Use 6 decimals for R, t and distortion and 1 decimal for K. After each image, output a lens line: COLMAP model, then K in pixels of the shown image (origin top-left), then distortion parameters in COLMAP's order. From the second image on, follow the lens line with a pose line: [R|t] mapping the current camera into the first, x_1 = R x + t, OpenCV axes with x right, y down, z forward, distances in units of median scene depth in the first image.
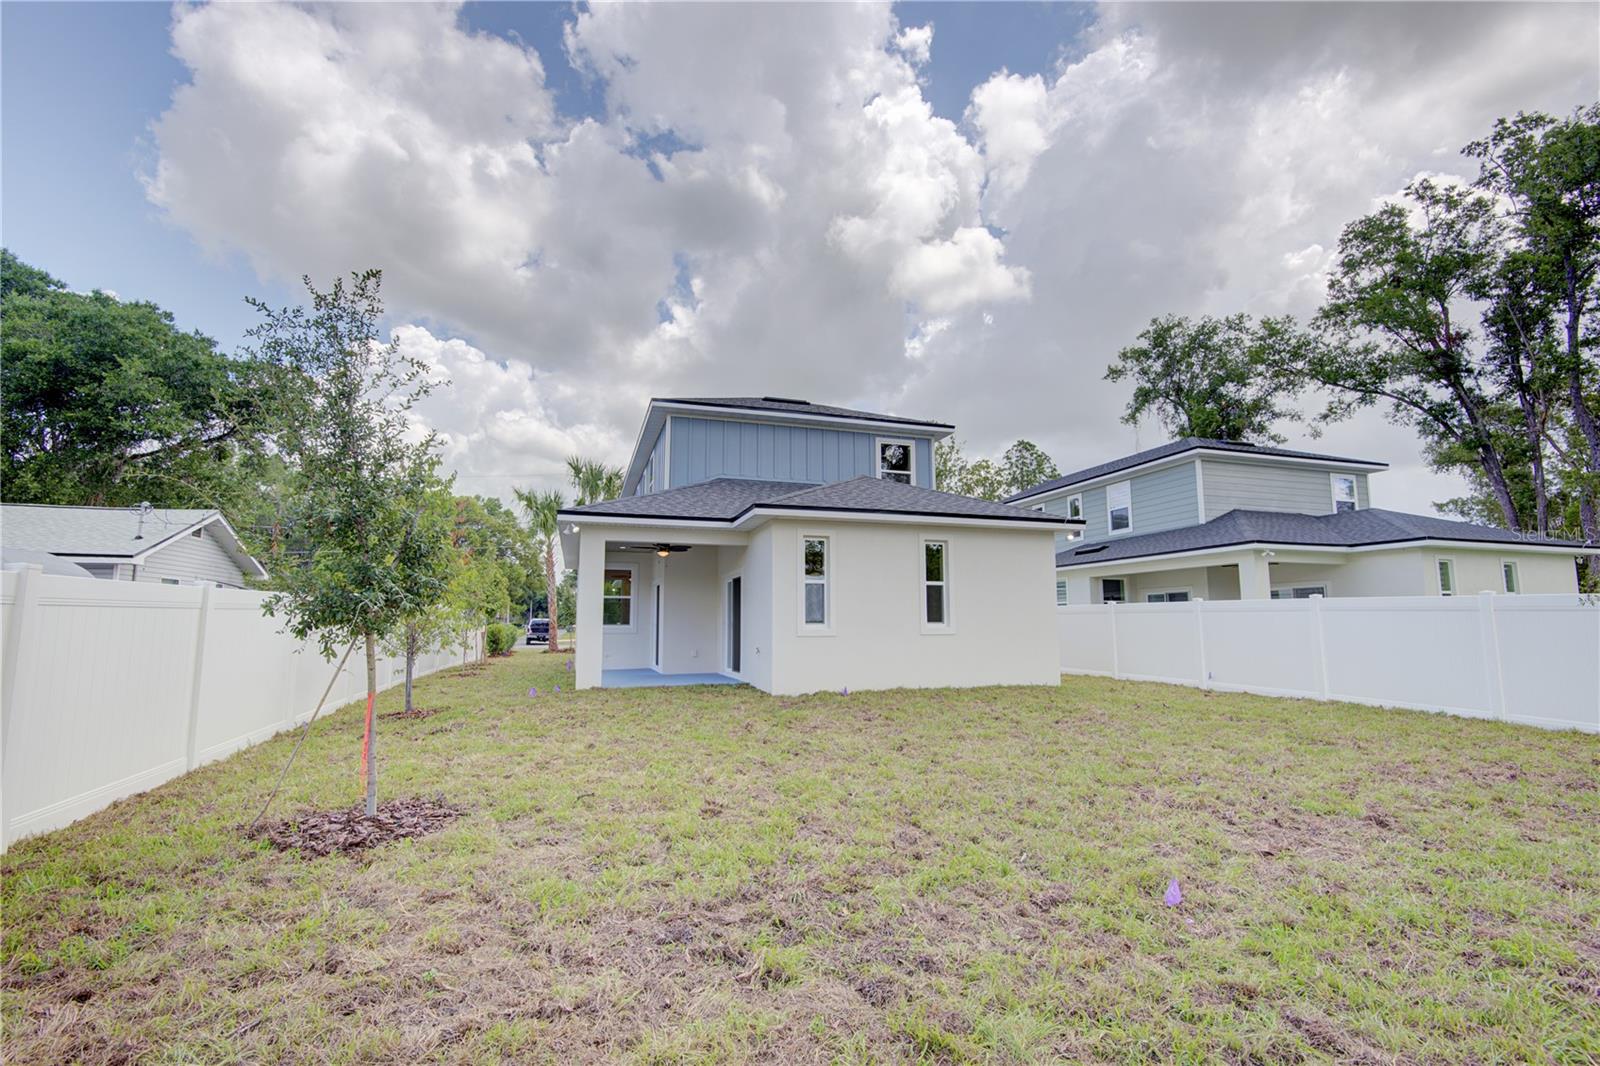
lens RADIAL K [[723.6, 0, 800.0], [0, 723.6, 533.0], [0, 0, 1]] dist [-0.002671, -0.000561]
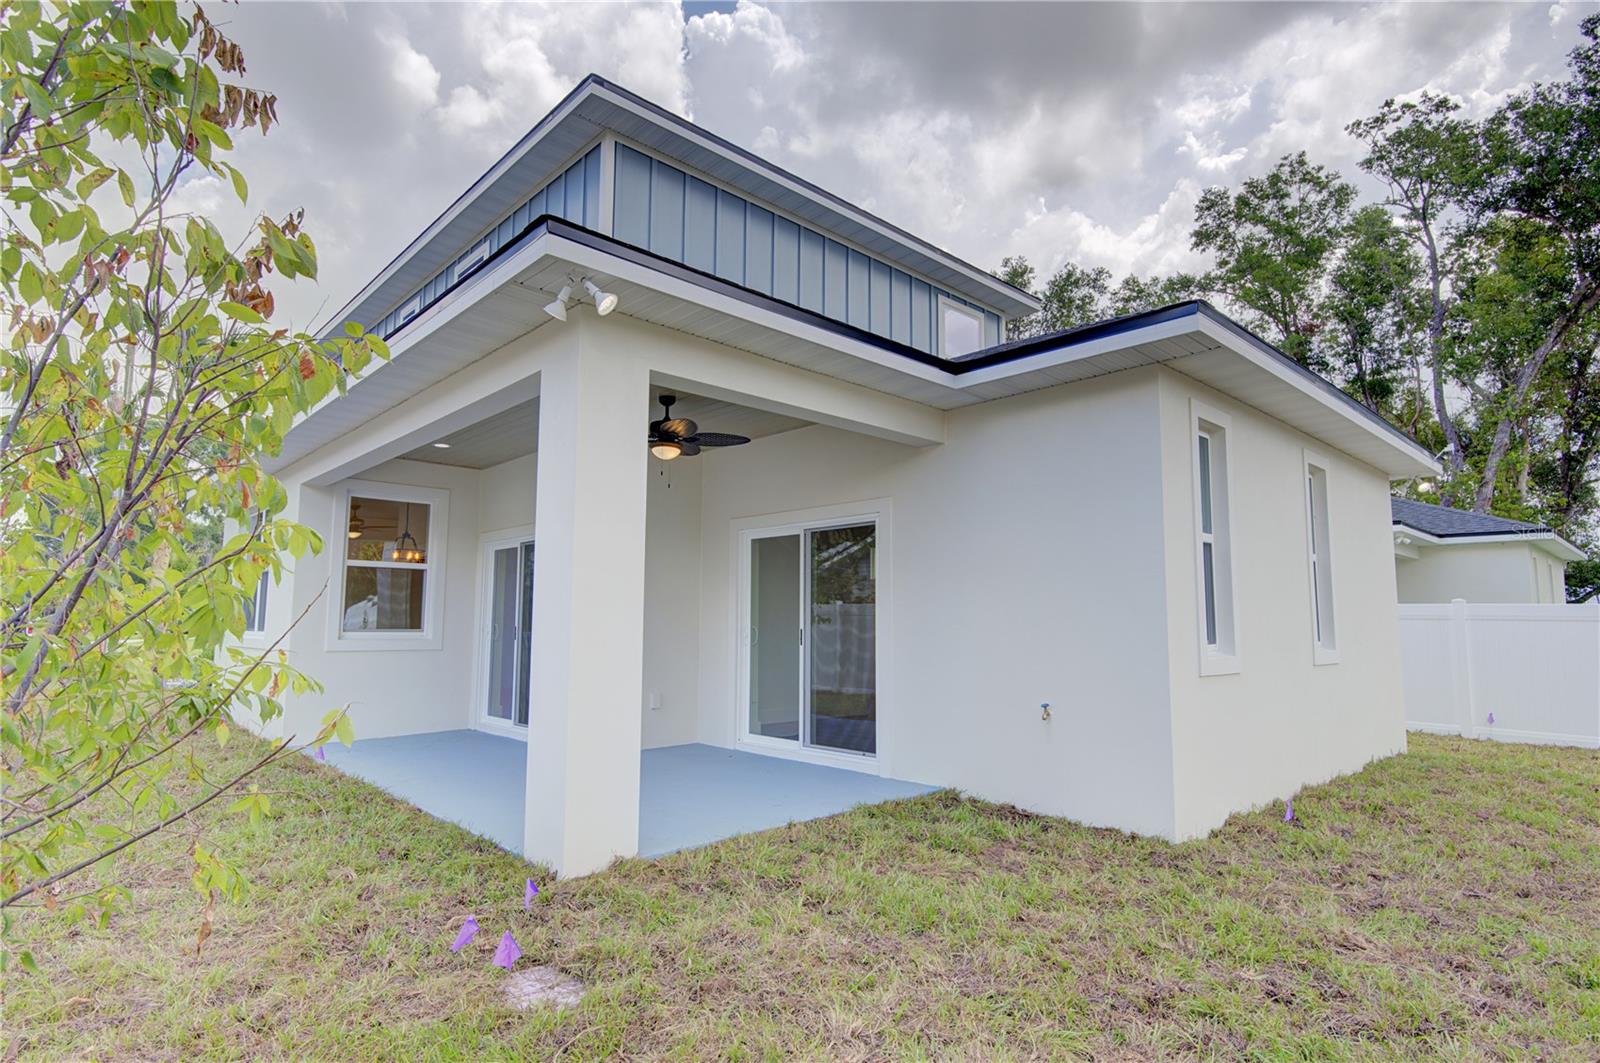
lens RADIAL K [[831.8, 0, 800.0], [0, 831.8, 531.5], [0, 0, 1]] dist [0.001025, 0.000098]
pose [[0.904329, 0.054070, 0.423397, -0.239084], [-0.065360, 0.997787, 0.012179, 0.045937], [-0.421802, -0.038687, 0.905862, 0.442266]]
